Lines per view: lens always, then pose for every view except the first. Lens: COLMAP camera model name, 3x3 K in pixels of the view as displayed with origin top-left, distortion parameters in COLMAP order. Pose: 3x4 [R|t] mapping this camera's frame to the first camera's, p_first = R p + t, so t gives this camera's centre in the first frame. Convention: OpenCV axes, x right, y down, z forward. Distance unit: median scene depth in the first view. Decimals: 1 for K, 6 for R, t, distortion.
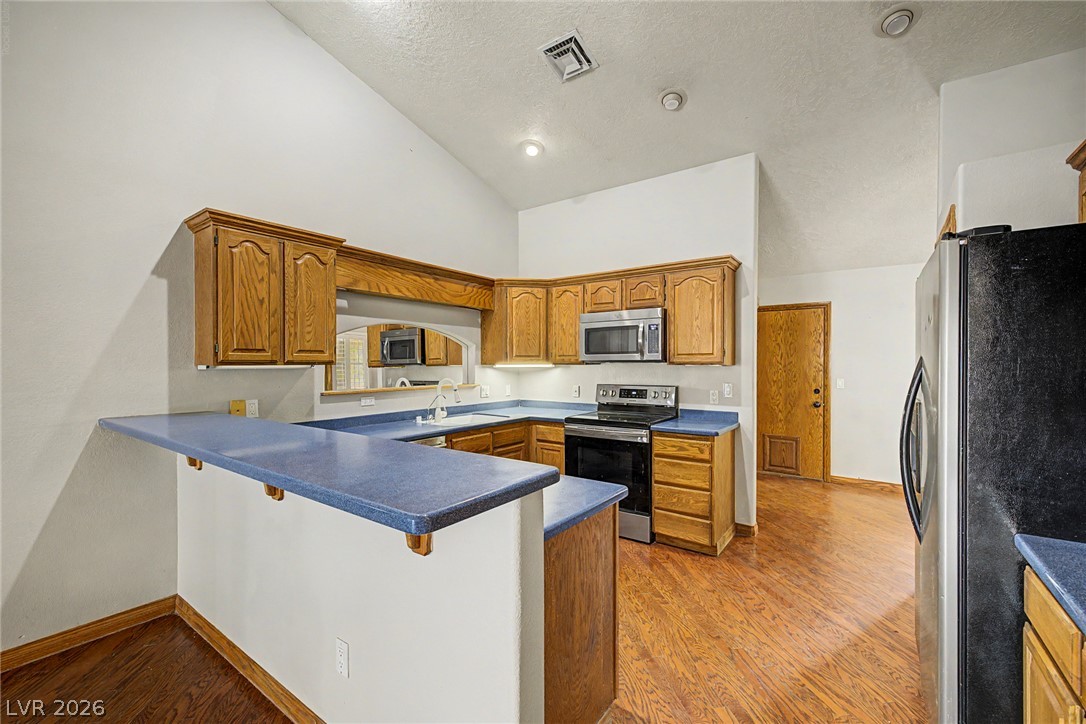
lens RADIAL K [[448.3, 0, 545.3], [0, 448.3, 365.3], [0, 0, 1]] dist [0.000796, 0.000036]
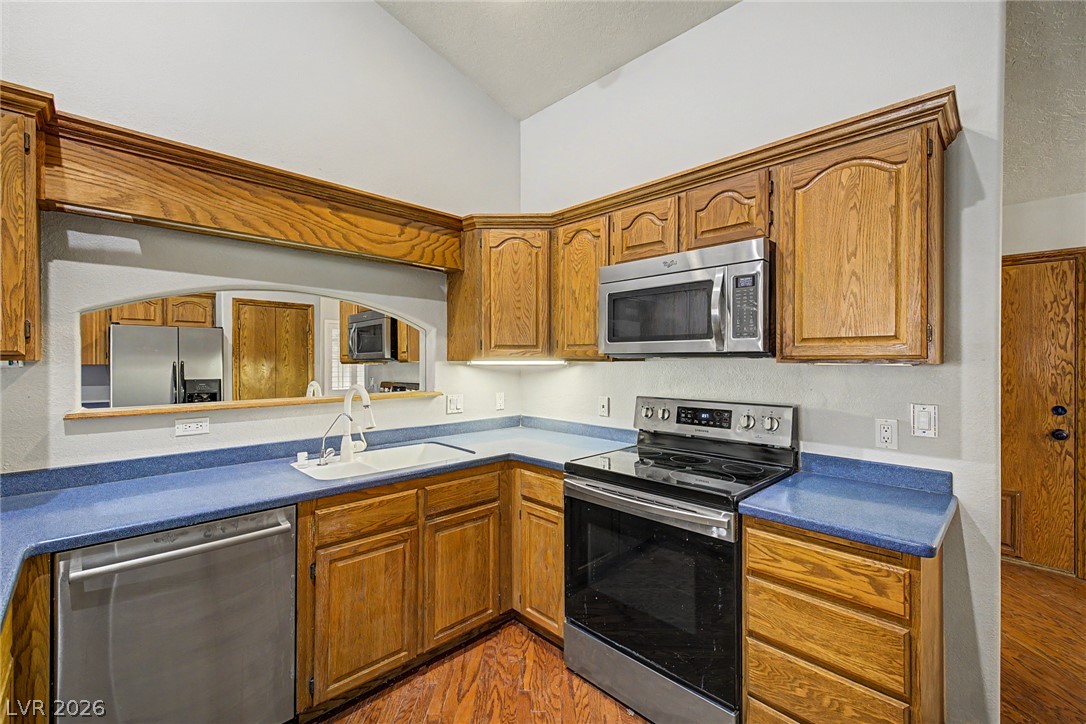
lens RADIAL K [[457.9, 0, 542.1], [0, 457.9, 358.2], [0, 0, 1]] dist [0.003400, 0.000102]
pose [[0.984483, 0.002426, -0.175462, 0.107773], [-0.003424, 0.999980, -0.005388, -0.002004], [0.175445, 0.005905, 0.984471, 0.455186]]
